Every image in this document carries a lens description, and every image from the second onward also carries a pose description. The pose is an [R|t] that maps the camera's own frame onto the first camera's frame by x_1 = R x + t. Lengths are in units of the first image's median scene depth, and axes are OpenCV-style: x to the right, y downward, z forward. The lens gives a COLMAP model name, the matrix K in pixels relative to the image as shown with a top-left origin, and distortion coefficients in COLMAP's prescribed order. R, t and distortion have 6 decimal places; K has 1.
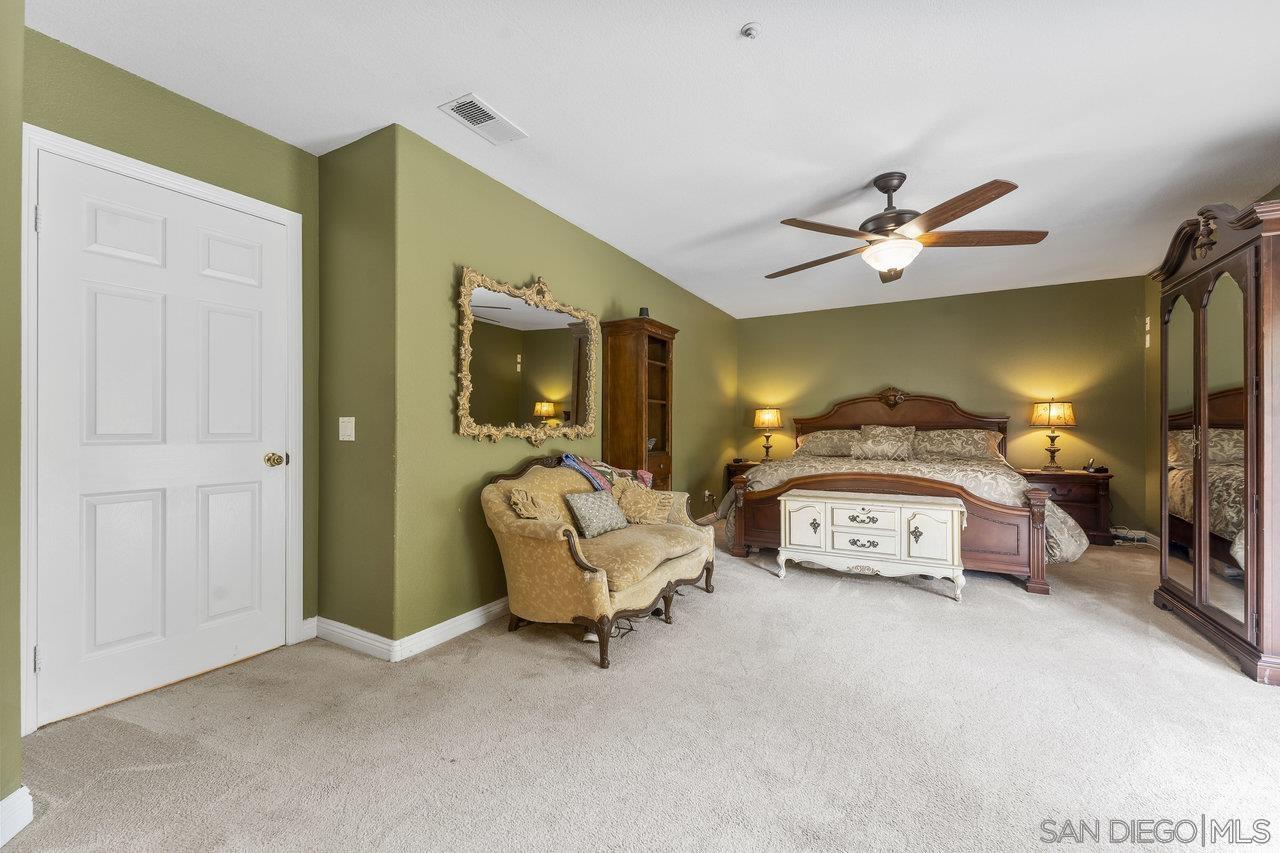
lens RADIAL K [[512.4, 0, 653.1], [0, 512.4, 425.3], [0, 0, 1]] dist [-0.001150, -0.000227]
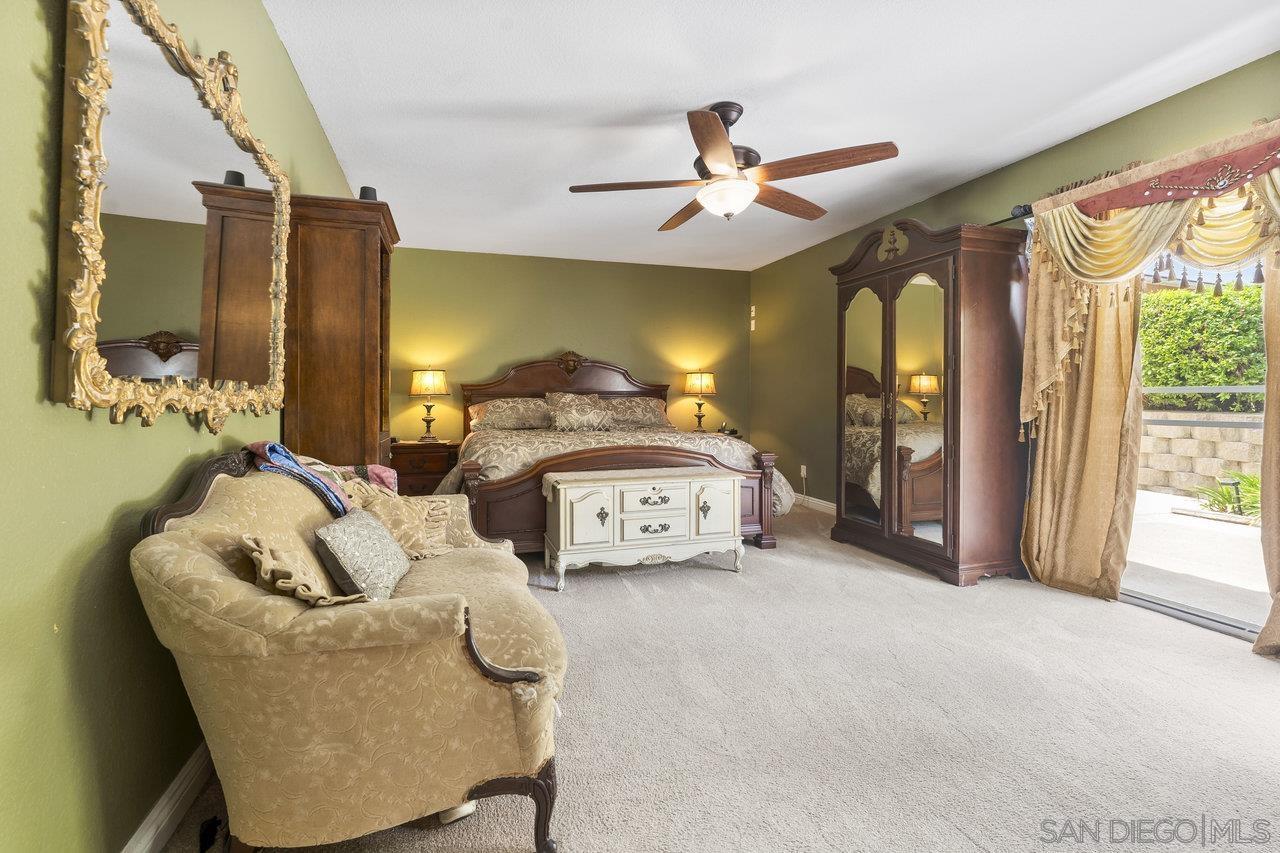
lens RADIAL K [[558.1, 0, 600.7], [0, 558.1, 400.4], [0, 0, 1]] dist [0.000633, -0.001148]
pose [[0.714293, -0.002930, 0.699840, -0.306657], [-0.003916, 0.999959, 0.008183, 0.008406], [-0.699836, -0.008586, 0.714252, 0.395010]]
